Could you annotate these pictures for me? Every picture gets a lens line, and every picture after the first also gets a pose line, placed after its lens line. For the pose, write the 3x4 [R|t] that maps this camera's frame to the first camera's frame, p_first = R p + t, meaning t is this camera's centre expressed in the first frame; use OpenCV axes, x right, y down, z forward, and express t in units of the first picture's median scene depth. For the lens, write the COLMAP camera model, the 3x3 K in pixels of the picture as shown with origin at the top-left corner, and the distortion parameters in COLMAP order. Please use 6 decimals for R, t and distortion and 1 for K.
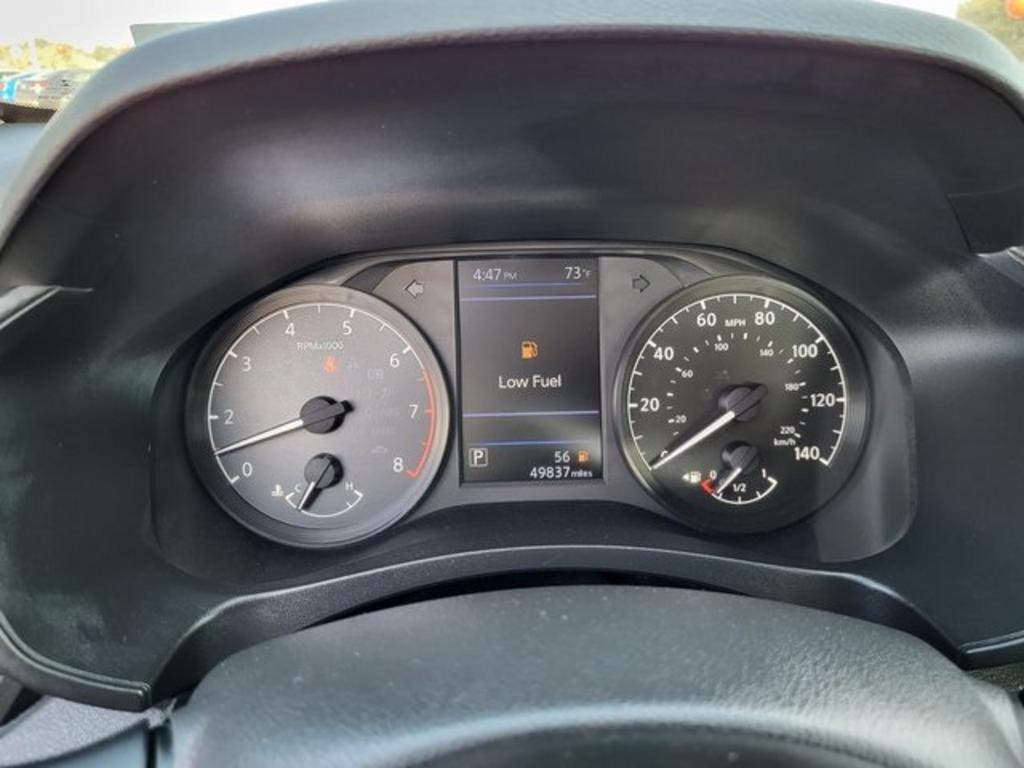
lens RADIAL K [[785.4, 0, 512.0], [0, 785.4, 384.0], [0, 0, 1]] dist [0.026300, -0.003388]
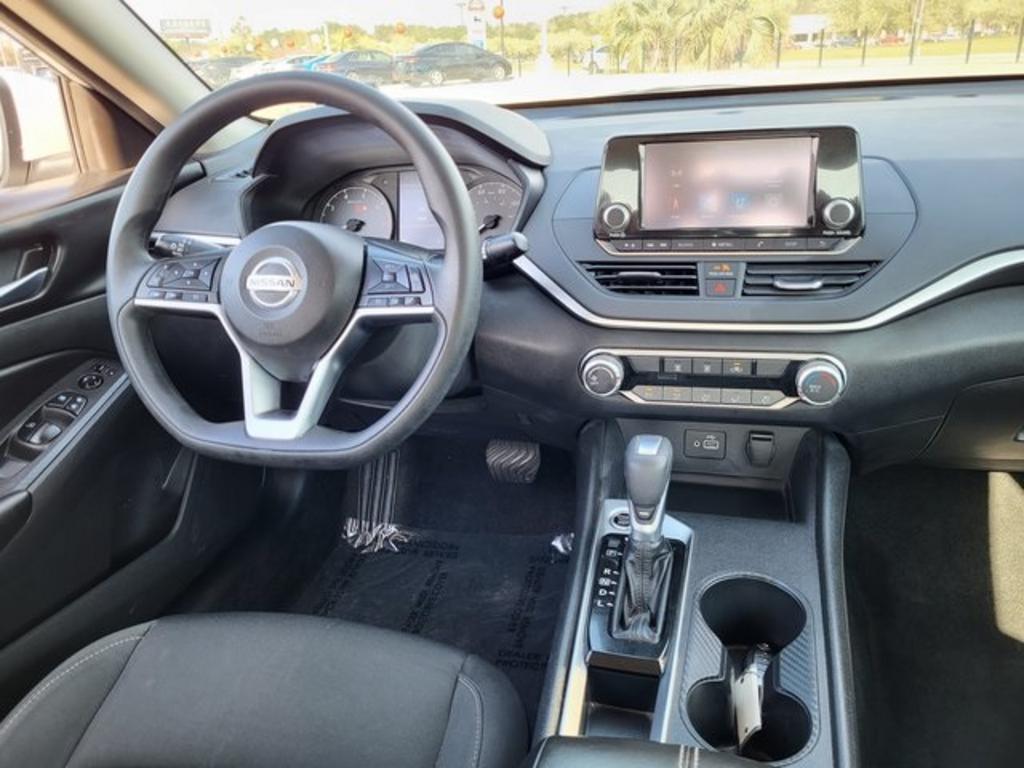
lens RADIAL K [[785.4, 0, 512.0], [0, 785.4, 384.0], [0, 0, 1]] dist [0.026300, -0.003388]
pose [[0.954343, 0.059969, -0.292631, 1.193166], [-0.047177, 0.997605, 0.050582, 0.443527], [0.294964, -0.034467, 0.954887, -1.618443]]
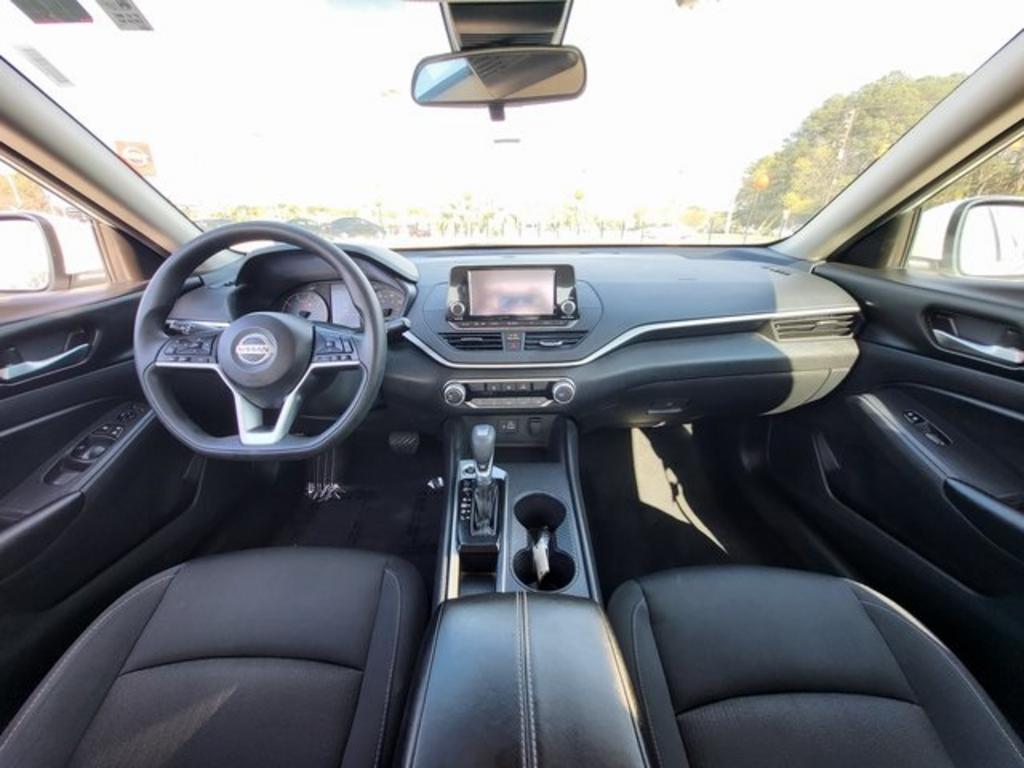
lens RADIAL K [[402.0, 0, 502.7], [0, 402.0, 394.9], [0, 0, 1]] dist [-0.001027, -0.000177]
pose [[0.999274, 0.004080, -0.037875, 1.114902], [-0.002539, 0.999171, 0.040623, 0.436257], [0.038009, -0.040498, 0.998456, -1.520360]]
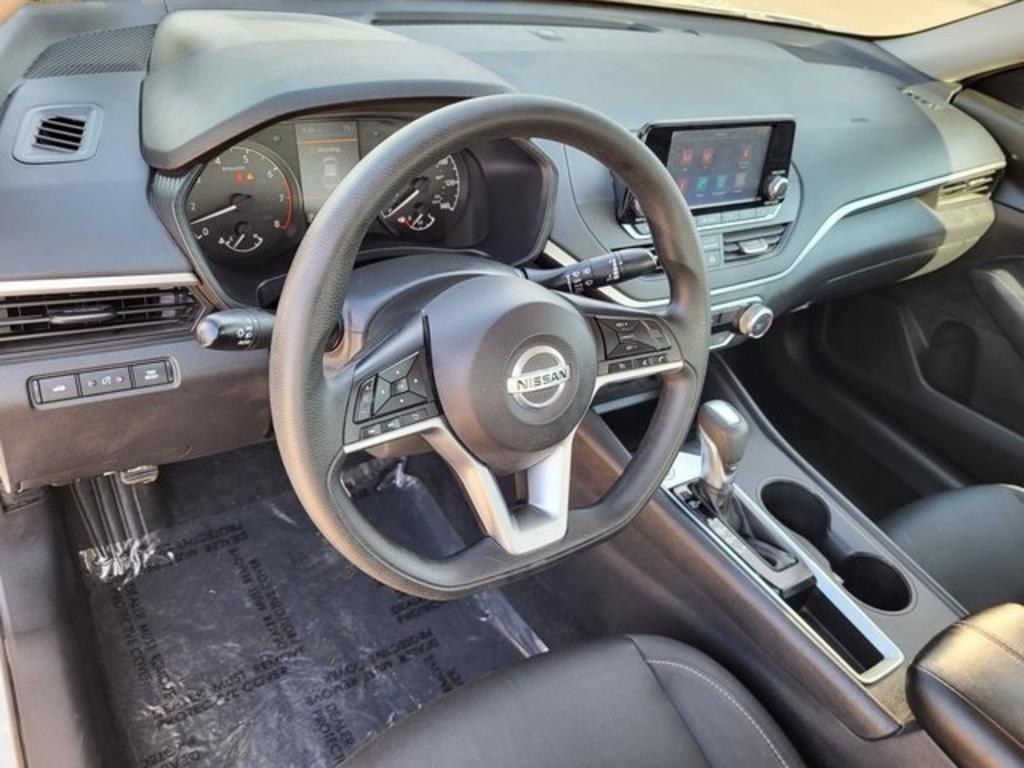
lens RADIAL K [[785.4, 0, 512.0], [0, 785.4, 384.0], [0, 0, 1]] dist [0.026300, -0.003388]
pose [[0.850569, -0.179222, 0.494380, -0.738540], [0.013953, 0.947491, 0.319478, -0.161886], [-0.525678, -0.264840, 0.808407, -1.193332]]
